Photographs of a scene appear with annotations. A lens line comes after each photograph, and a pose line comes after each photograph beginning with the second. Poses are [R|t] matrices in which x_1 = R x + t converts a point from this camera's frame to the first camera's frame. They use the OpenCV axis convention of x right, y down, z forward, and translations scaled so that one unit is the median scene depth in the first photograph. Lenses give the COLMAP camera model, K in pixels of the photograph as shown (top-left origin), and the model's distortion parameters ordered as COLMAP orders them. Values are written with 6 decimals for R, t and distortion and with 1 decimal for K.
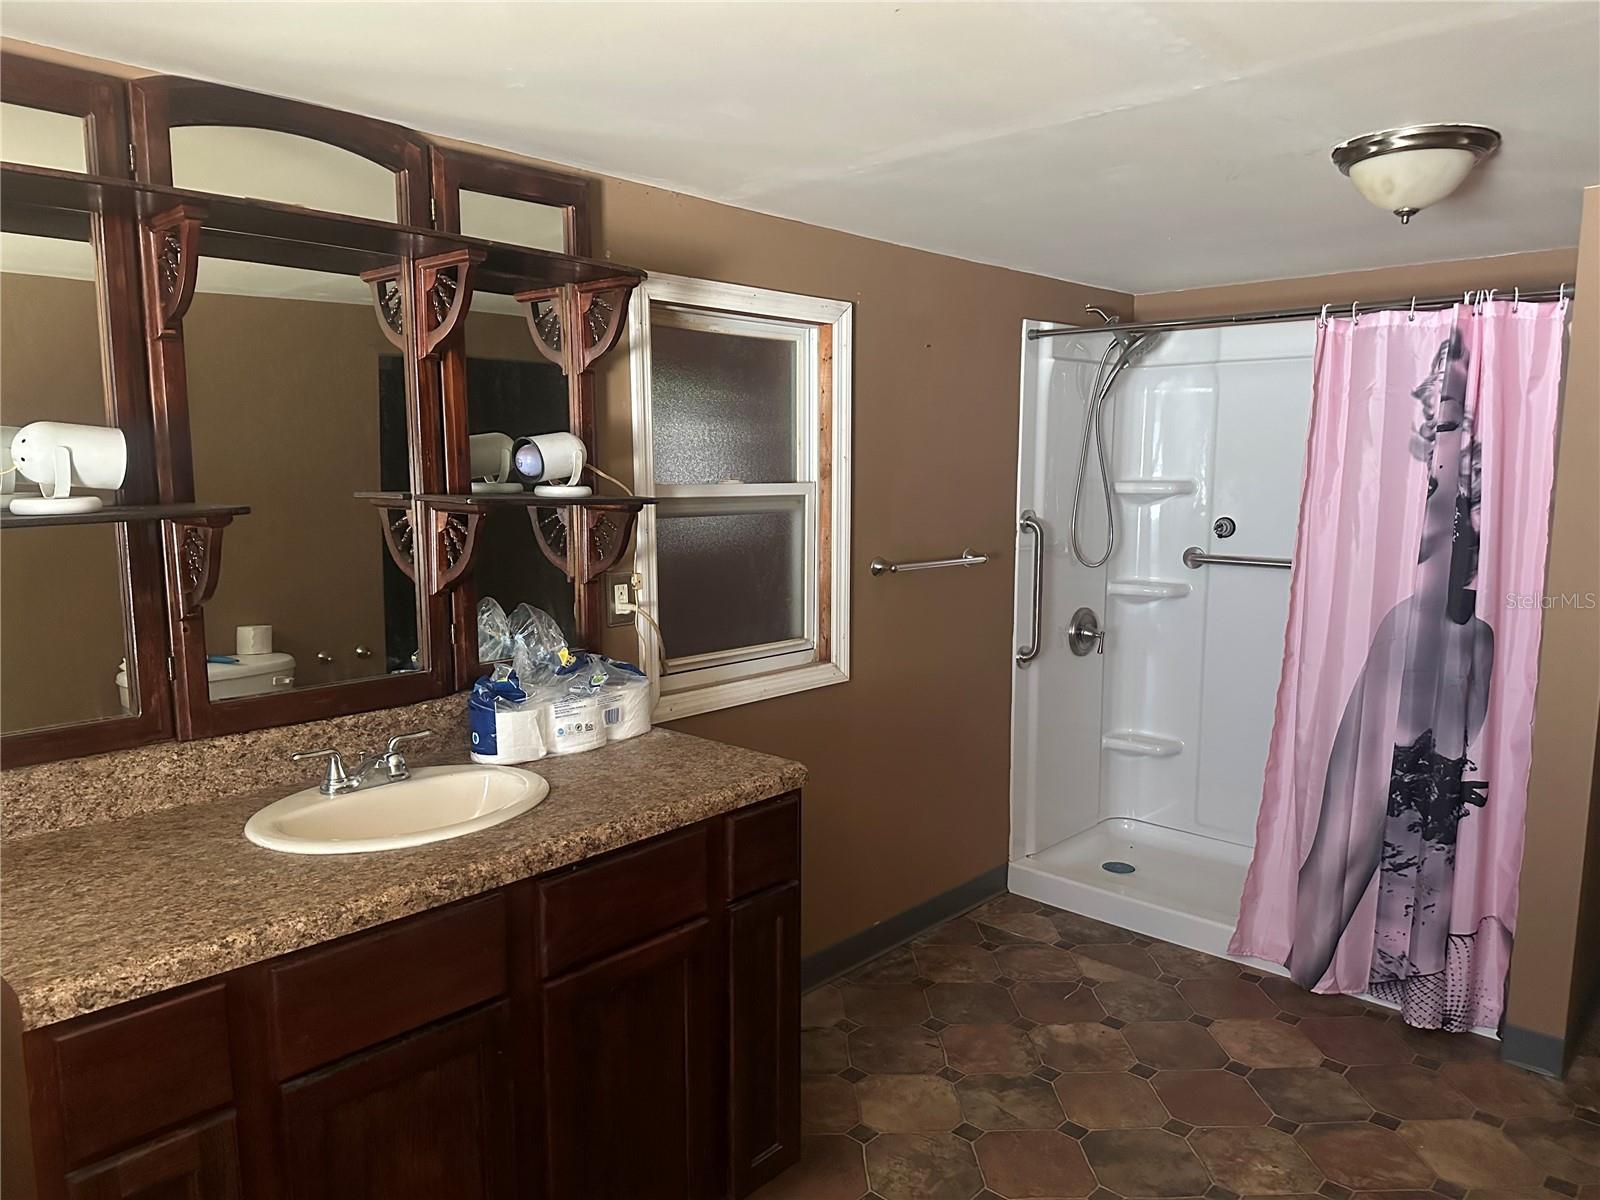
lens RADIAL K [[1120.0, 0, 796.9], [0, 1120.0, 598.9], [0, 0, 1]] dist [0.065551, -0.083726]
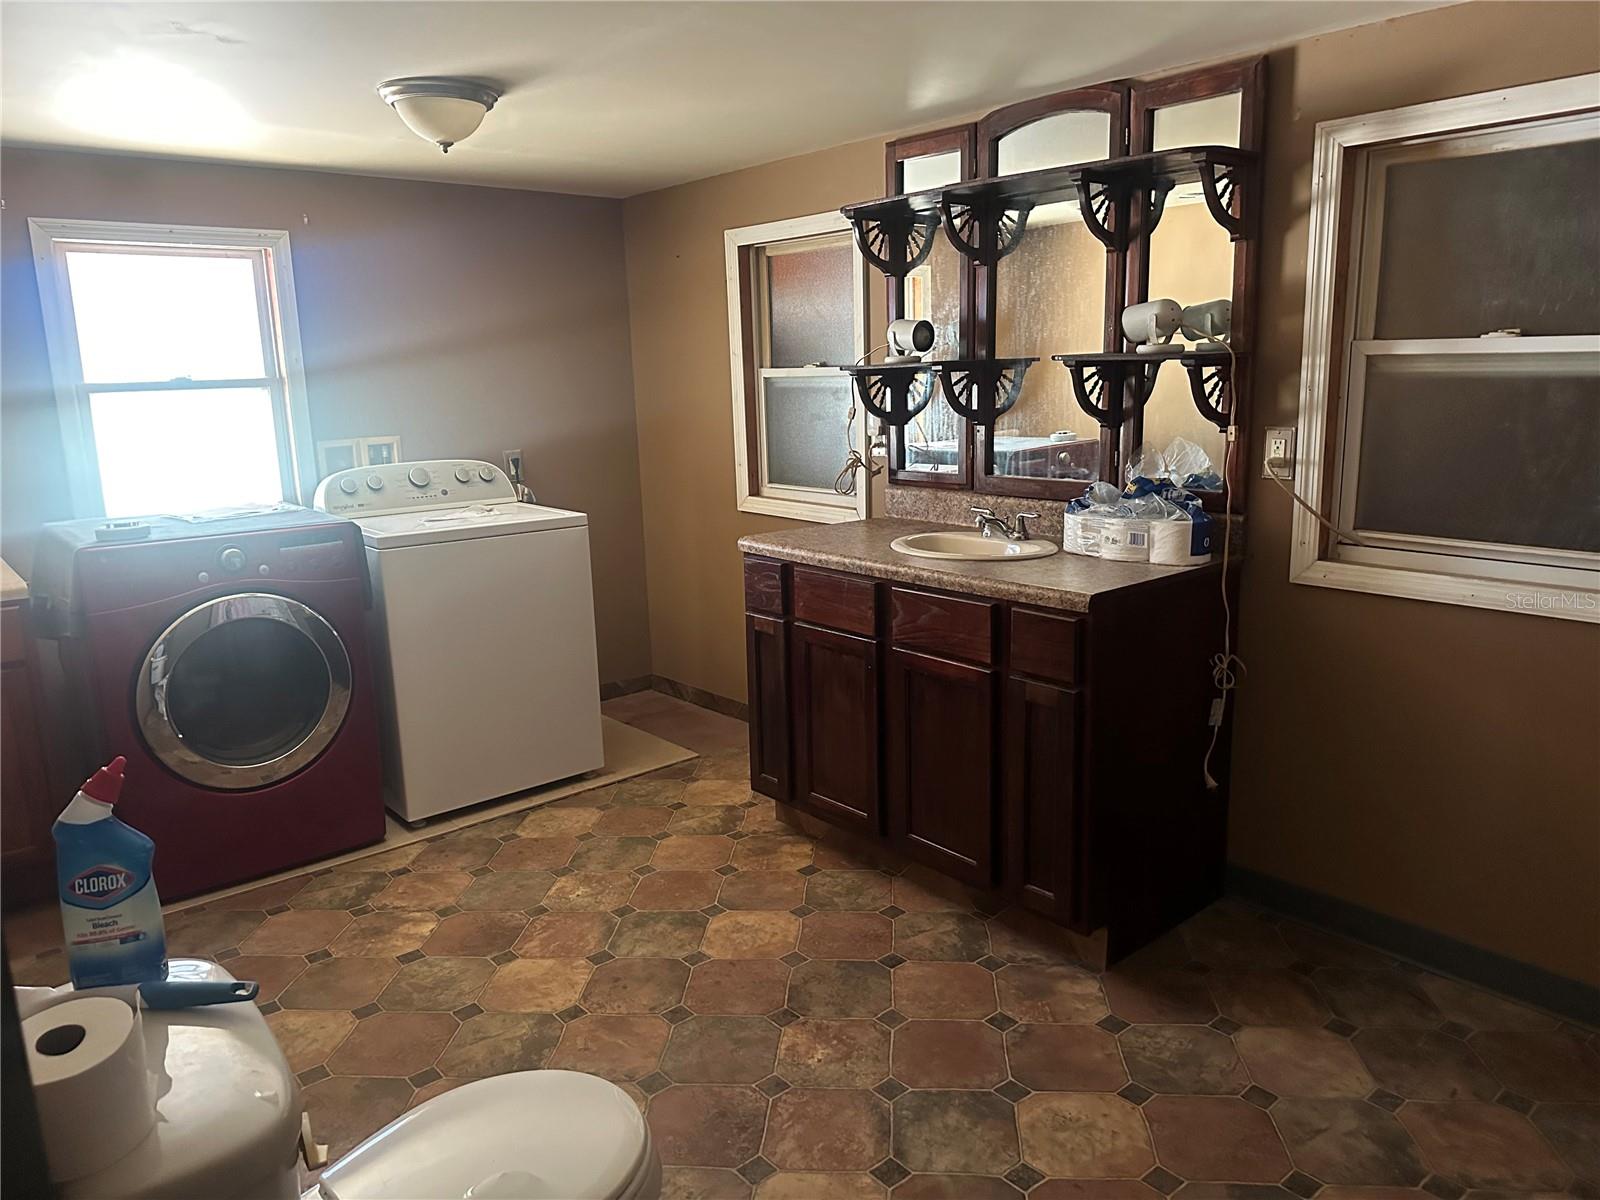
lens RADIAL K [[1120.0, 0, 811.3], [0, 1120.0, 574.9], [0, 0, 1]] dist [0.065551, -0.083726]
pose [[-0.108127, 0.195243, -0.974776, 0.956268], [-0.093433, 0.974189, 0.205489, -0.066506], [0.989737, 0.113295, -0.087094, 0.687052]]
